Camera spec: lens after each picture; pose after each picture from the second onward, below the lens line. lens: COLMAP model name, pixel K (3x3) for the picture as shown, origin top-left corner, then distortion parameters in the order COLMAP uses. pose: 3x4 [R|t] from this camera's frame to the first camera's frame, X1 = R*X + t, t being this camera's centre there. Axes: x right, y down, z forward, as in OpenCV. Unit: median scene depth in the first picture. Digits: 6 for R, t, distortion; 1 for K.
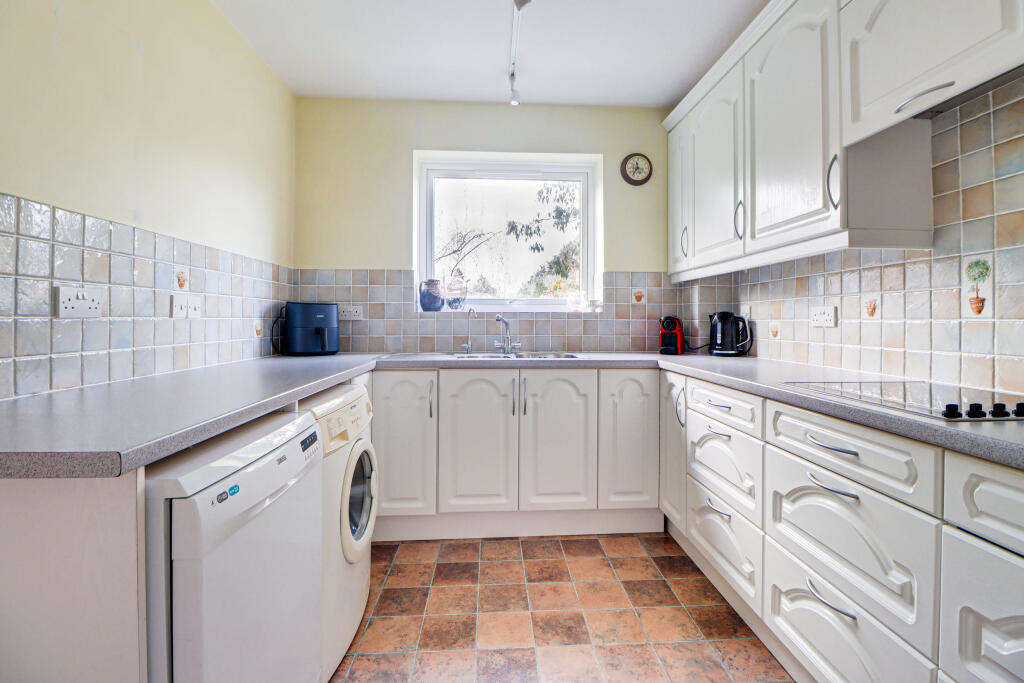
lens RADIAL K [[493.0, 0, 521.6], [0, 493.0, 319.4], [0, 0, 1]] dist [-0.005469, -0.001343]
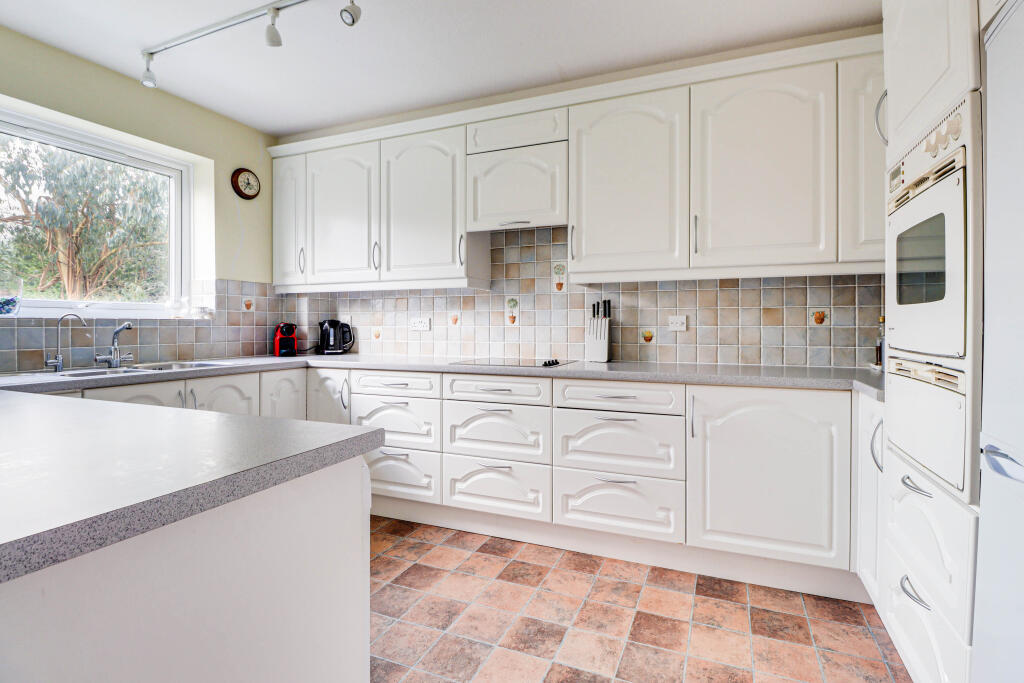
lens RADIAL K [[493.0, 0, 512.7], [0, 493.0, 332.5], [0, 0, 1]] dist [-0.005469, -0.001343]
pose [[0.455206, -0.018831, 0.890187, -0.508459], [0.001286, 0.999789, 0.020492, -0.008309], [-0.890385, -0.008183, 0.455134, 0.007581]]
